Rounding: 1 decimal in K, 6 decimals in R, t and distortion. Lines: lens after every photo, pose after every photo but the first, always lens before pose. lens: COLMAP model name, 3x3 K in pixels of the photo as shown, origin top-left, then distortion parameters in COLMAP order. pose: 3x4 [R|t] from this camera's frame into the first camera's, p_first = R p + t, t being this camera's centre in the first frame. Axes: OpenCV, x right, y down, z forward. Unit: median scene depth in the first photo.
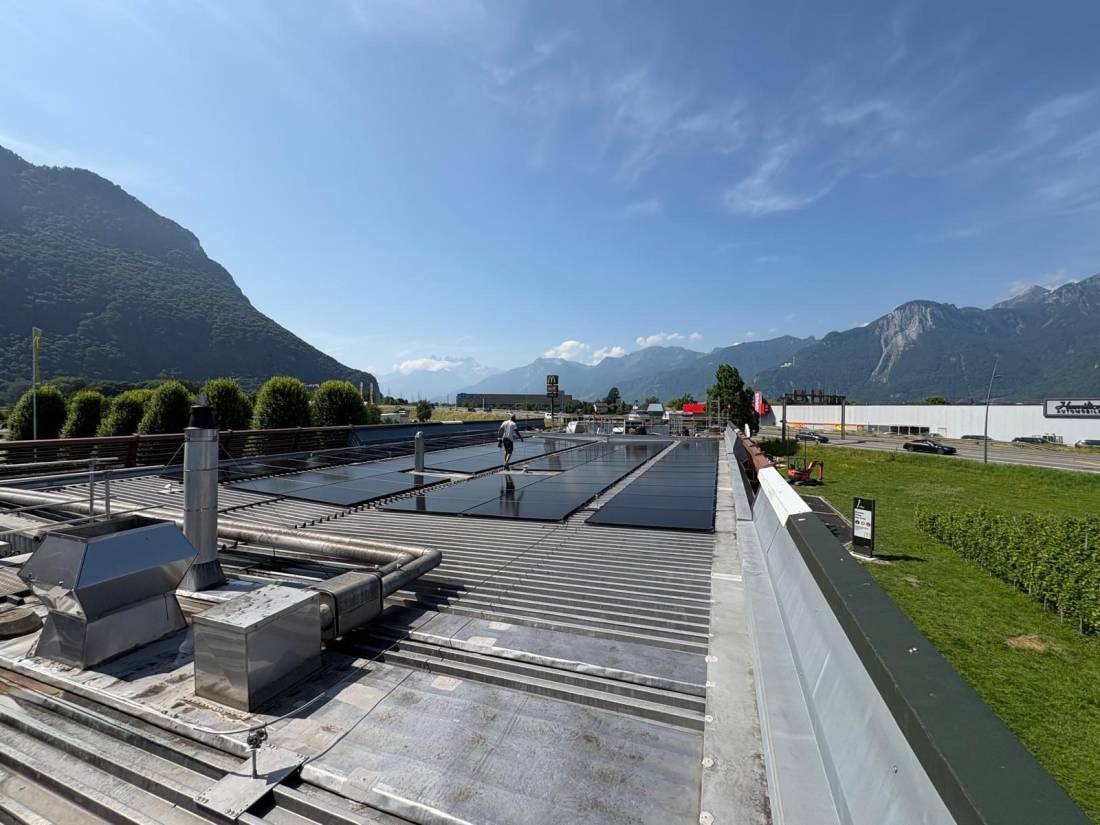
lens RADIAL K [[440.9, 0, 550.0], [0, 440.9, 412.5], [0, 0, 1]] dist [-0.000010, 0.000574]
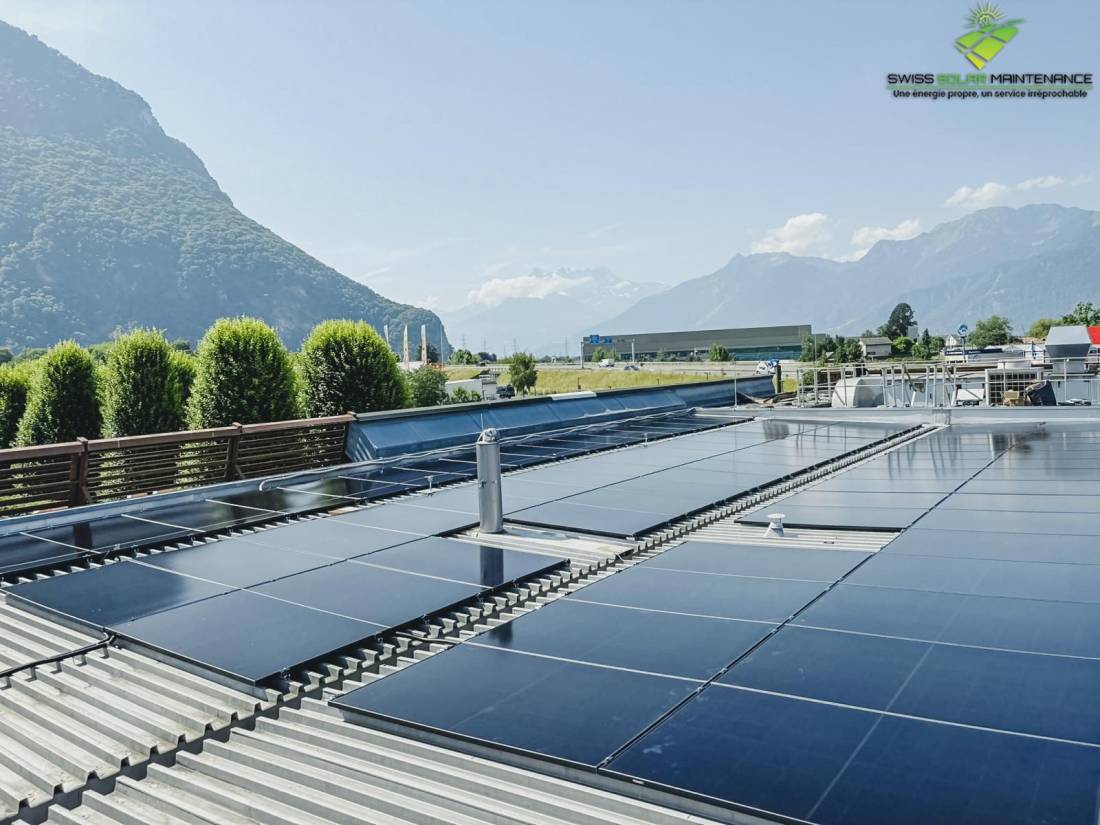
lens RADIAL K [[804.0, 0, 550.0], [0, 804.0, 412.5], [0, 0, 1]] dist [0.025514, -0.000211]
pose [[0.967378, -0.037679, -0.250519, -0.025433], [0.051383, 0.997506, 0.048387, -0.000848], [0.248071, -0.059681, 0.966902, 0.129835]]
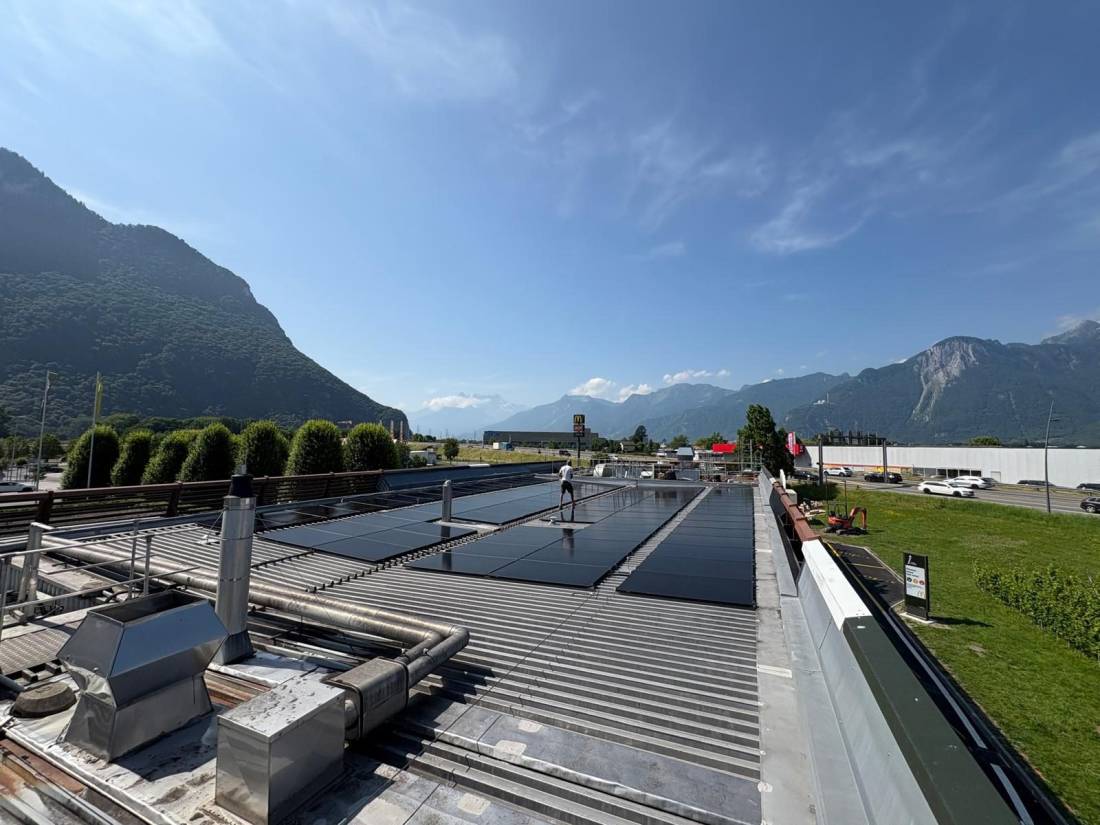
lens RADIAL K [[440.5, 0, 549.3], [0, 440.5, 410.8], [0, 0, 1]] dist [0.000368, 0.000338]
pose [[0.998178, 0.002524, -0.060280, -0.002009], [-0.007617, 0.996402, -0.084411, -0.012338], [0.059850, 0.084716, 0.994606, 0.001511]]
